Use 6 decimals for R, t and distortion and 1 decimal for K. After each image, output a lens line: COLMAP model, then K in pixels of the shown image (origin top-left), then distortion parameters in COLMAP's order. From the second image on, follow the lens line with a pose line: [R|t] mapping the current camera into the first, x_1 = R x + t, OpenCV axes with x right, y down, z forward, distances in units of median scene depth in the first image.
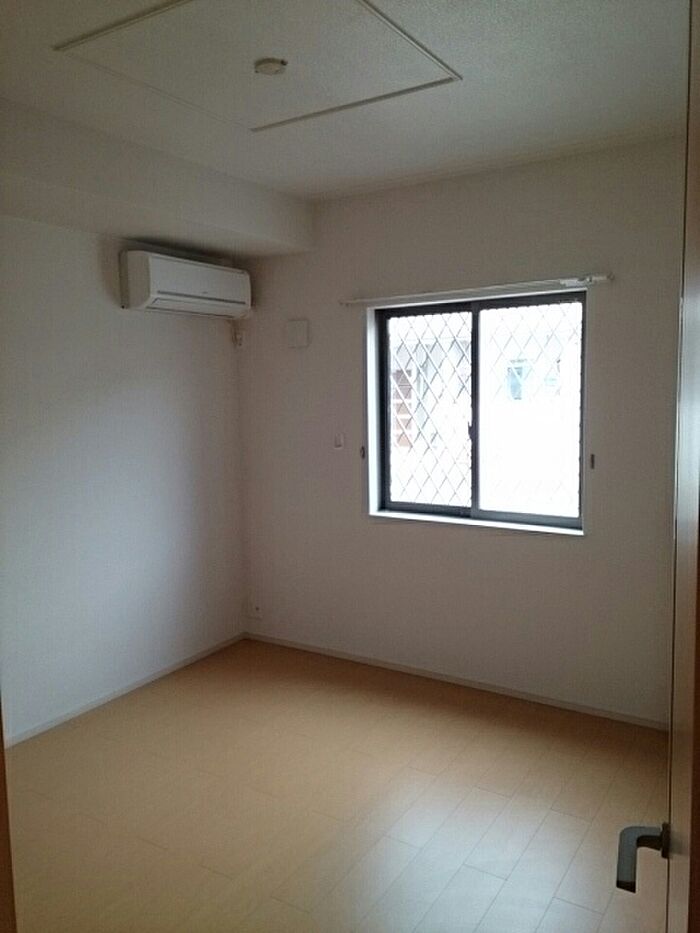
lens RADIAL K [[738.5, 0, 334.3], [0, 738.5, 465.4], [0, 0, 1]] dist [0.079059, -0.001586]
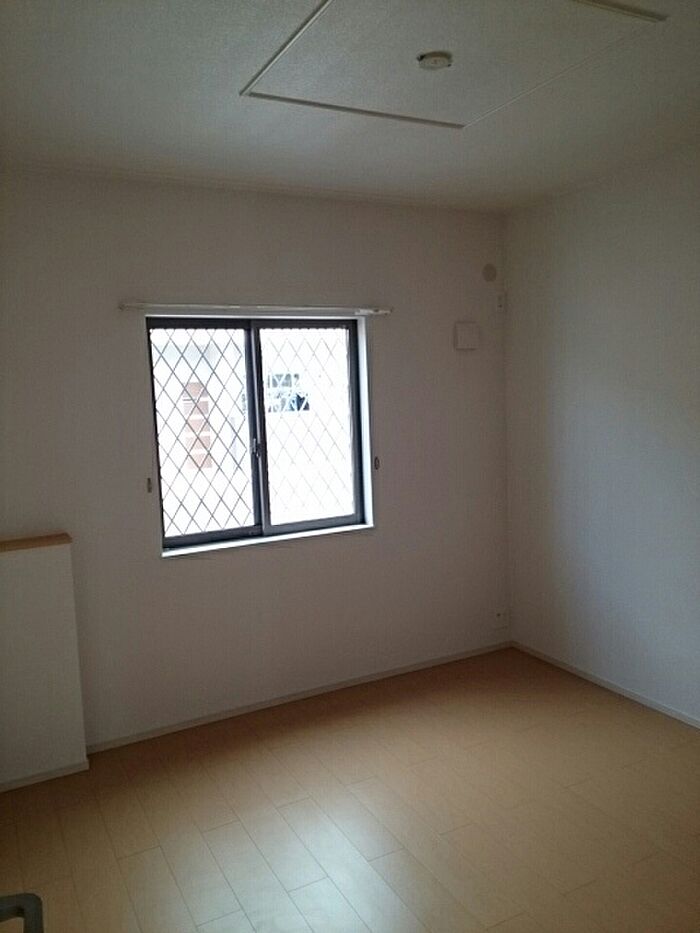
lens RADIAL K [[738.5, 0, 334.3], [0, 738.5, 465.4], [0, 0, 1]] dist [0.079059, -0.001586]
pose [[0.506275, -0.077795, 0.858856, -0.632331], [0.124246, 0.992112, 0.016626, -0.026998], [-0.853375, 0.098292, 0.511947, 0.409229]]
